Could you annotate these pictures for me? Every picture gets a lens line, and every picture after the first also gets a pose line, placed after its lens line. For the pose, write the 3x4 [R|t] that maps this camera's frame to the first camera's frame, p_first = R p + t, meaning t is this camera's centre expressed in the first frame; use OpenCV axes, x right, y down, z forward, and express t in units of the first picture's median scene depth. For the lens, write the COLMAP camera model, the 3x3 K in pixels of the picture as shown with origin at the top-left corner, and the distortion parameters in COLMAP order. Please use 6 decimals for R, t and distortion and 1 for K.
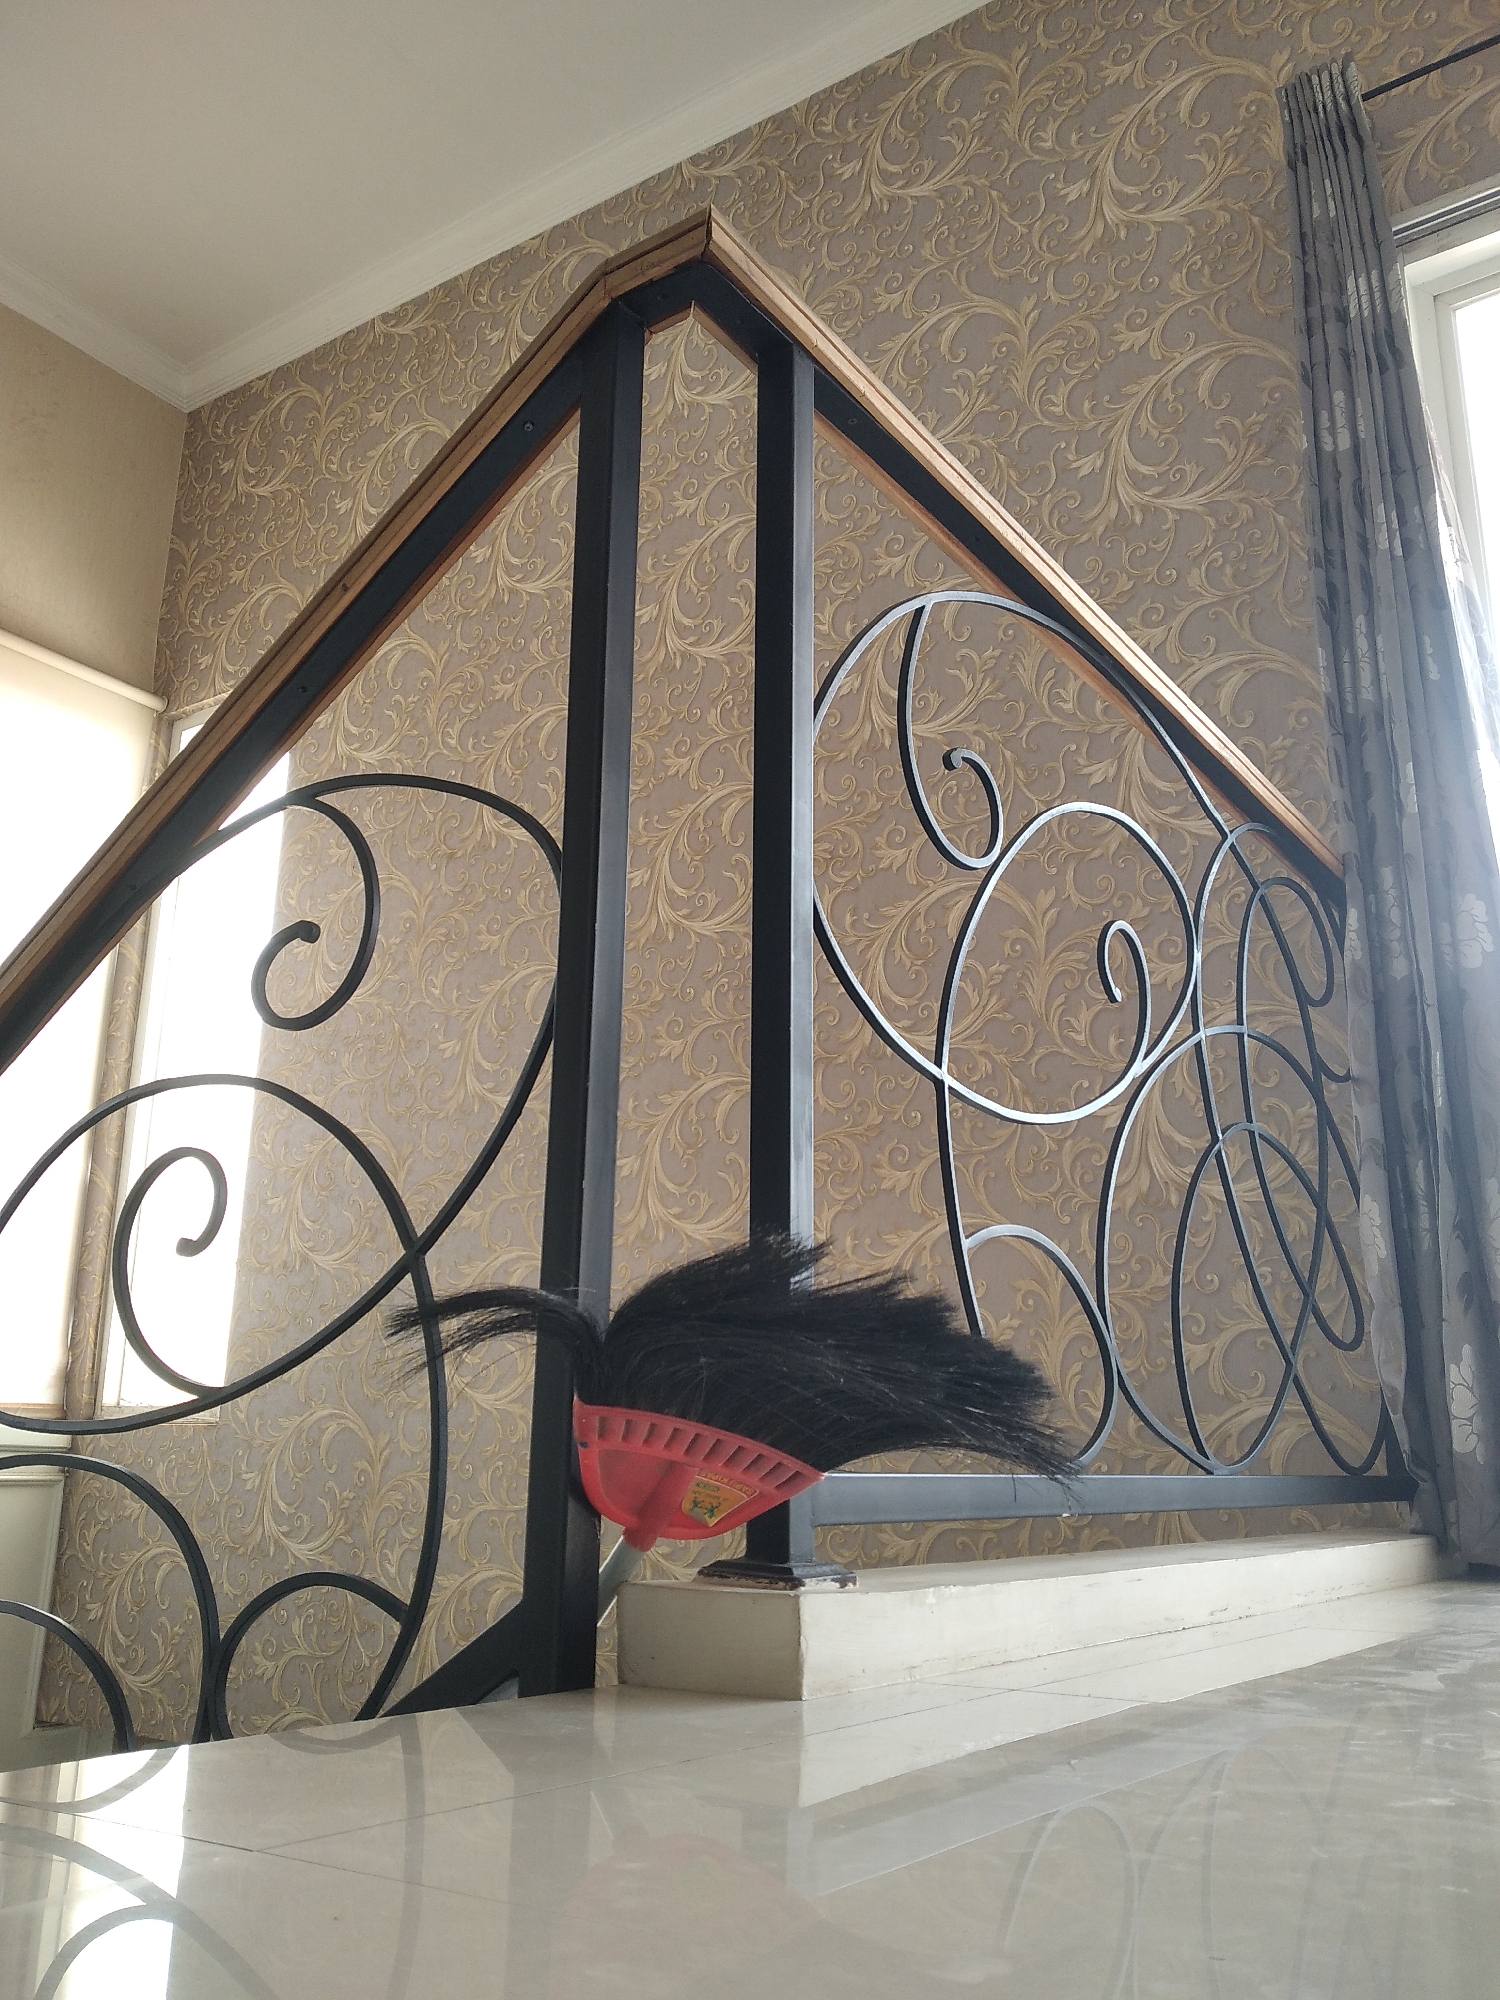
lens RADIAL K [[1731.1, 0, 746.8], [0, 1731.1, 993.2], [0, 0, 1]] dist [0.024125, 0.011166]
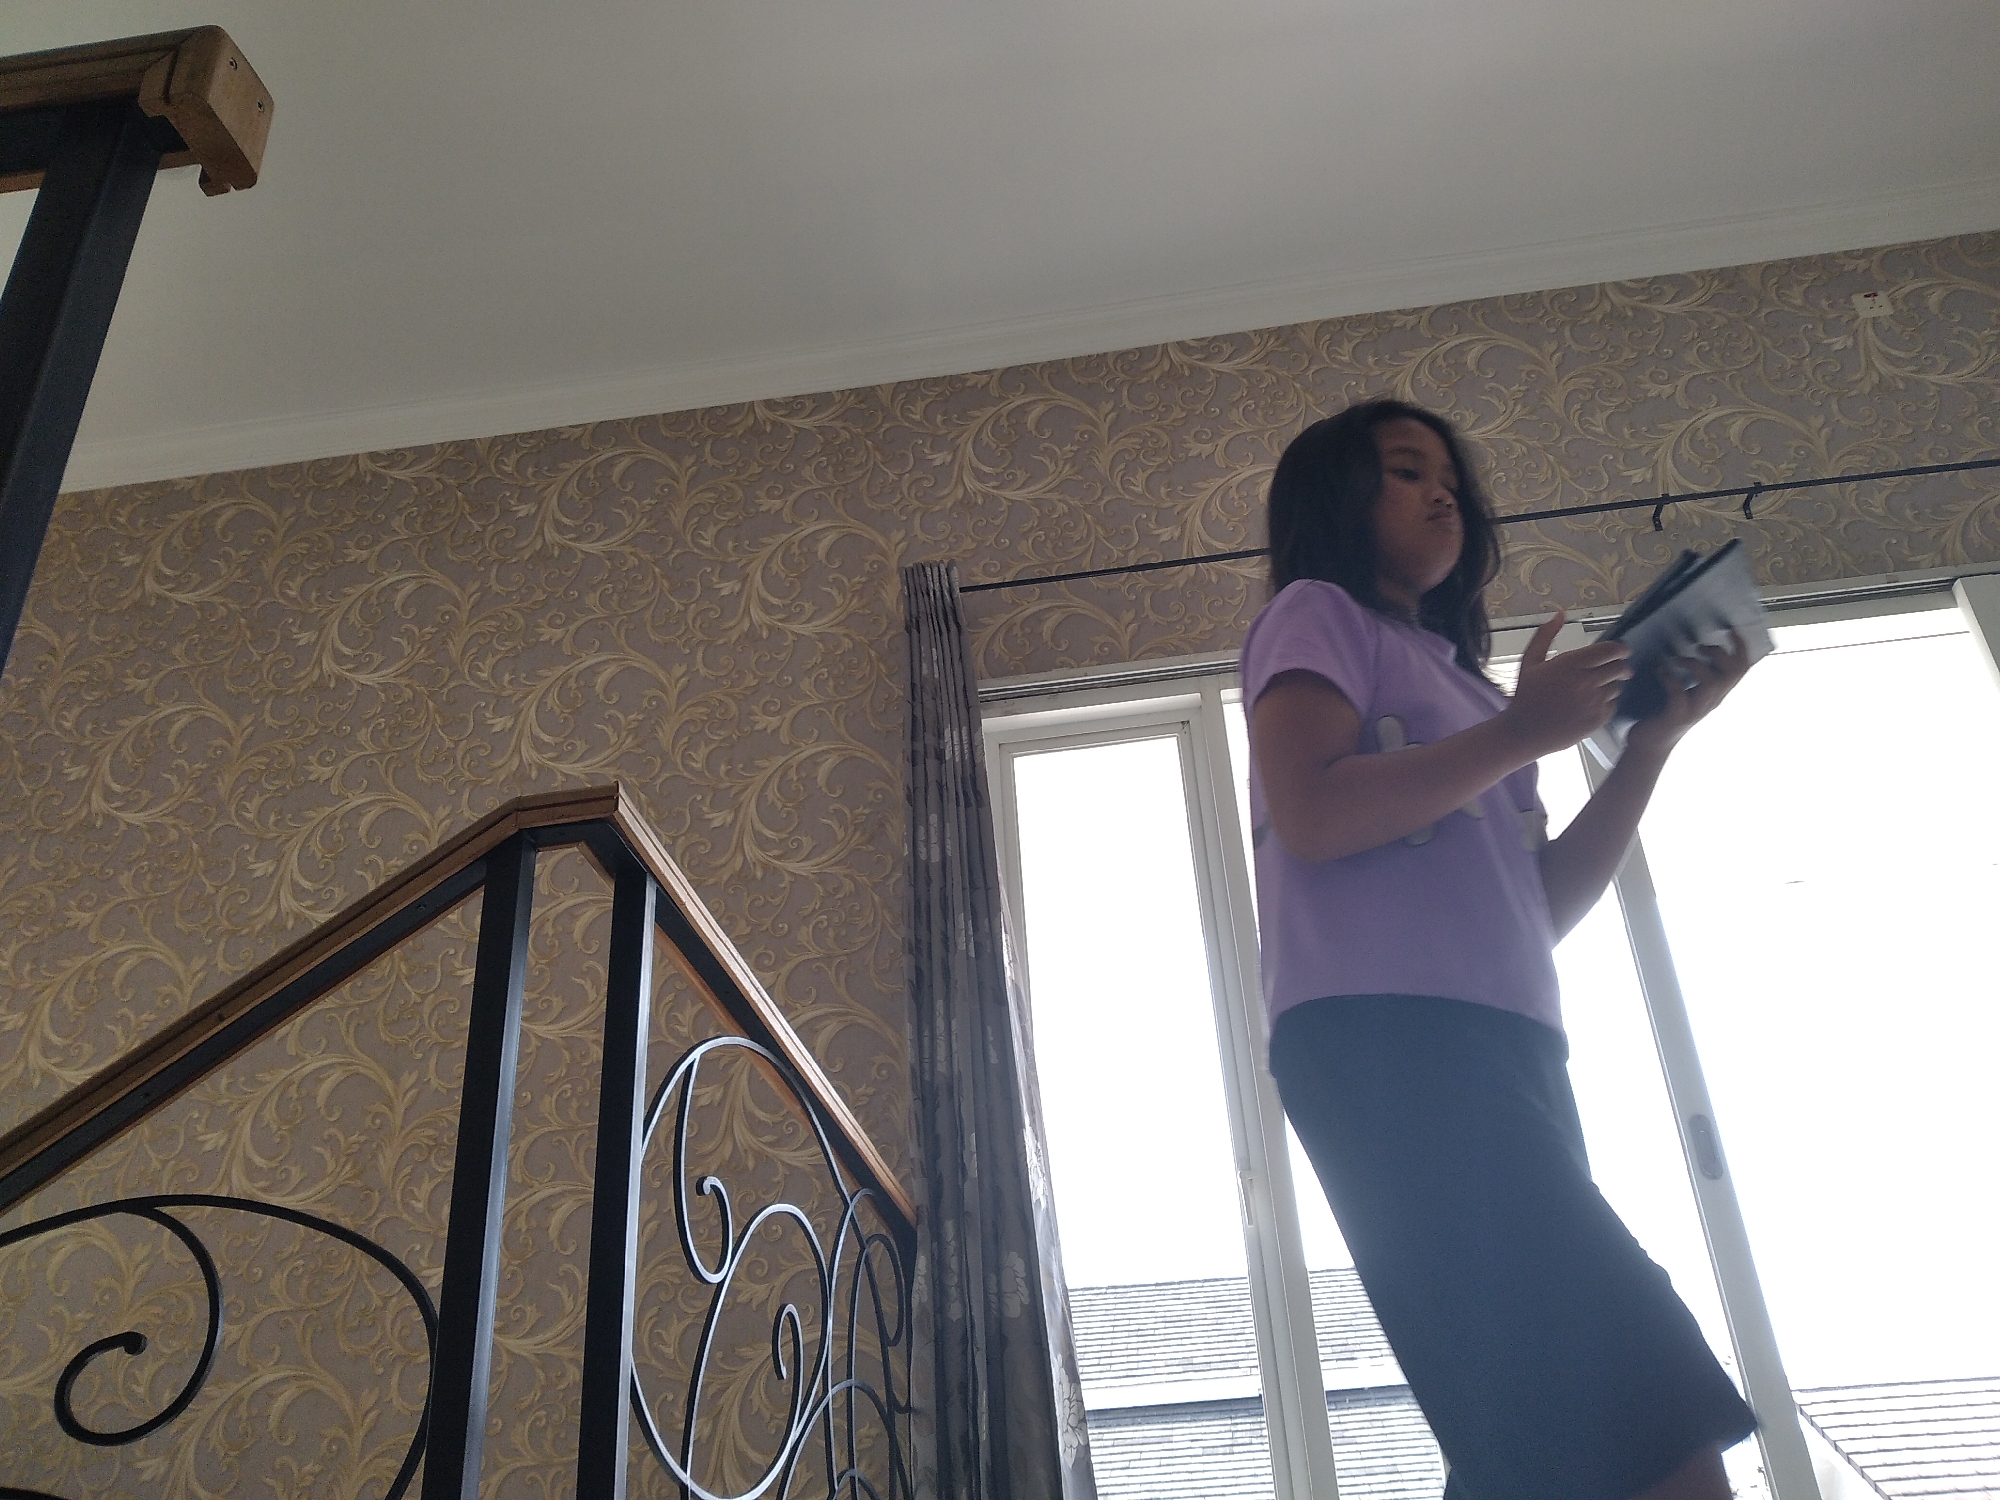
lens RADIAL K [[1731.1, 0, 1006.9], [0, 1731.1, 753.2], [0, 0, 1]] dist [0.024125, 0.011166]
pose [[0.896611, 0.171891, 0.408096, -0.130538], [-0.066224, 0.963272, -0.260234, -0.067628], [-0.437840, 0.206303, 0.875063, -0.124278]]
